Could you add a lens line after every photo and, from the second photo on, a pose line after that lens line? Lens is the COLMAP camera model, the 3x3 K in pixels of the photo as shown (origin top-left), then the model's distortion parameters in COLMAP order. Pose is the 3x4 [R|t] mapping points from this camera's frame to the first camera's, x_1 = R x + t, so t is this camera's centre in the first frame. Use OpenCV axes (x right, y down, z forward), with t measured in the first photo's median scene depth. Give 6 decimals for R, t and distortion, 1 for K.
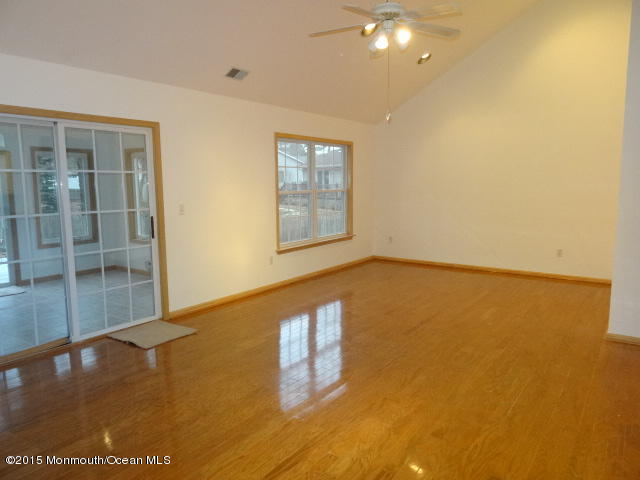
lens RADIAL K [[457.6, 0, 321.4], [0, 457.6, 238.9], [0, 0, 1]] dist [0.010703, 0.001434]
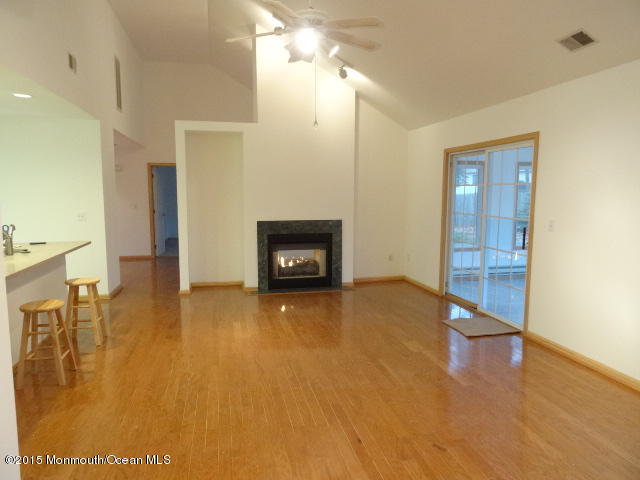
lens RADIAL K [[457.6, 0, 321.6], [0, 457.6, 243.9], [0, 0, 1]] dist [0.010703, 0.001434]
pose [[-0.675668, 0.084179, -0.732385, 0.700034], [-0.091245, 0.976271, 0.196390, -0.179308], [0.731538, 0.199521, -0.651954, 1.389628]]
